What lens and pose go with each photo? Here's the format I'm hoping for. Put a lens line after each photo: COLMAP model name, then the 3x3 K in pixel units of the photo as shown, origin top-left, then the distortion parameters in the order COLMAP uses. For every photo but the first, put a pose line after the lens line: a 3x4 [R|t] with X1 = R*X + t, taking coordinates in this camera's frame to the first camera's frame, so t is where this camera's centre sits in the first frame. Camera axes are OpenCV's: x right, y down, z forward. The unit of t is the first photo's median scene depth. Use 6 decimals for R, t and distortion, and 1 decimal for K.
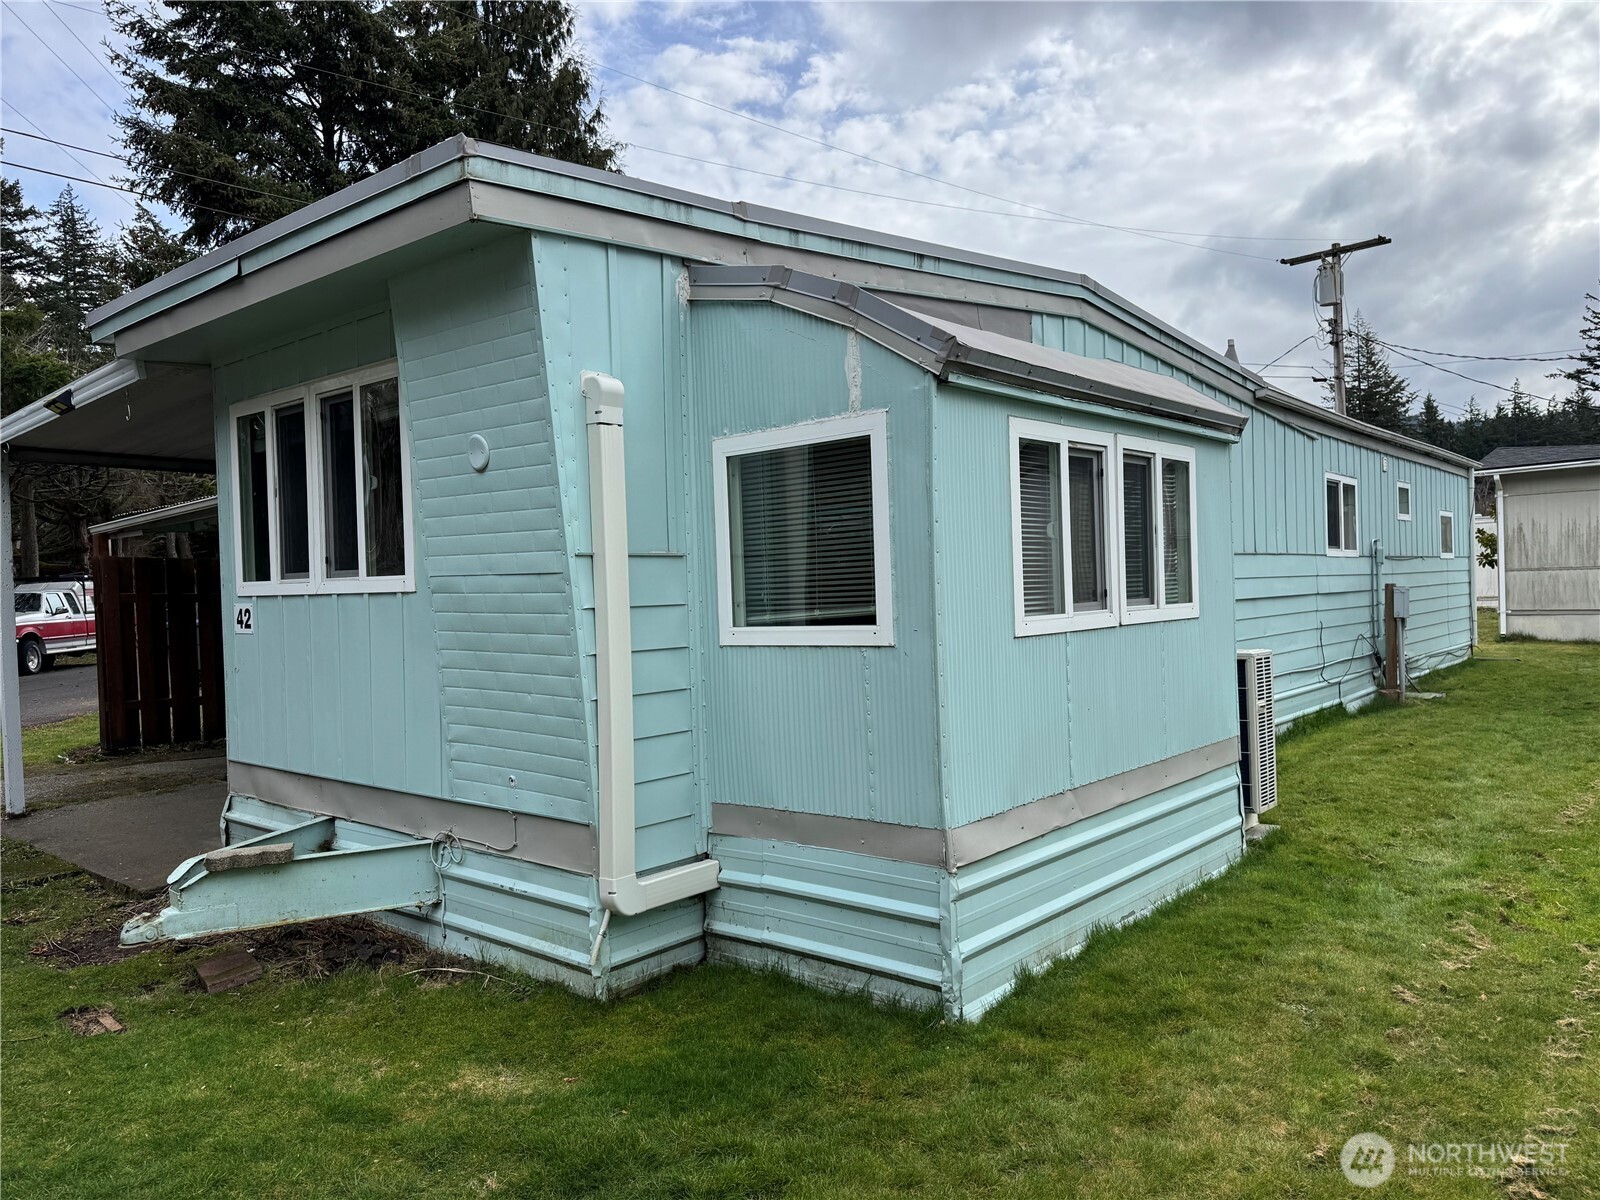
lens RADIAL K [[1117.0, 0, 807.3], [0, 1117.0, 592.6], [0, 0, 1]] dist [0.055714, -0.055358]
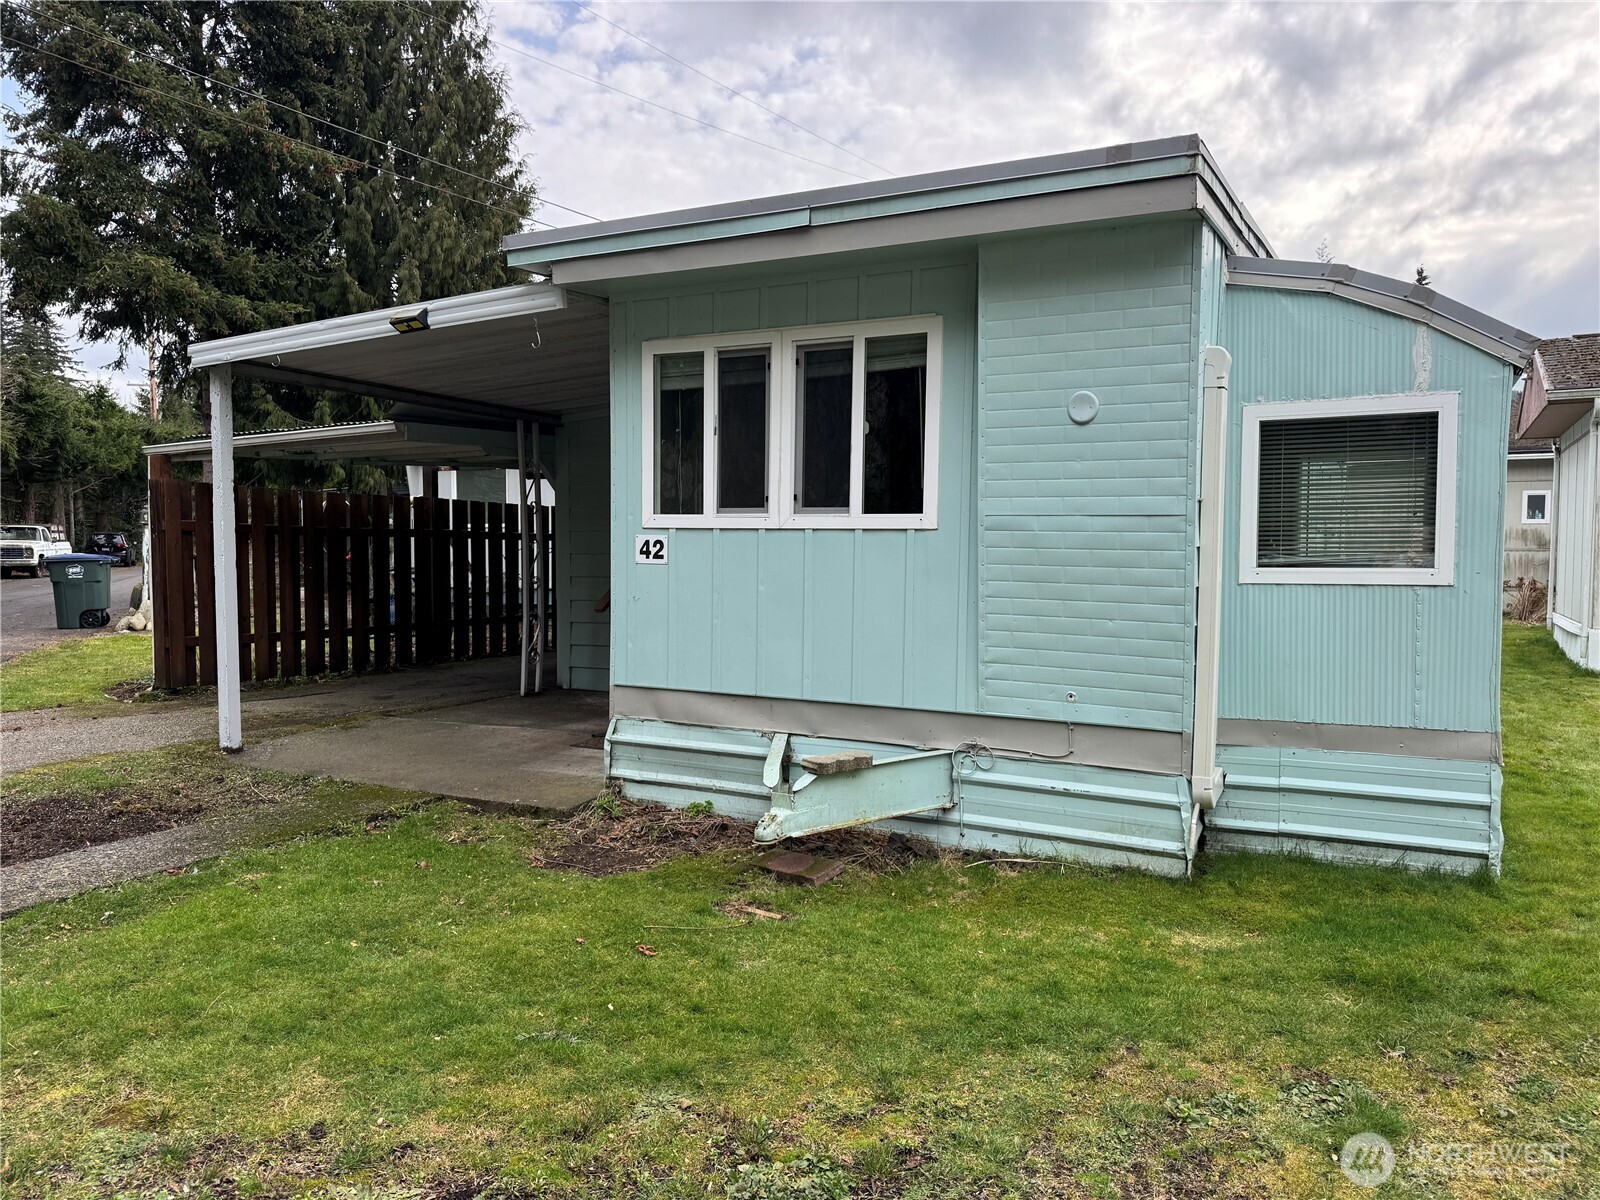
lens RADIAL K [[1117.0, 0, 794.6], [0, 1117.0, 590.5], [0, 0, 1]] dist [0.055714, -0.055358]
pose [[0.974776, 0.024918, 0.221789, -0.601527], [-0.032634, 0.998980, 0.031196, 0.025453], [-0.220785, -0.037647, 0.974596, -0.035707]]
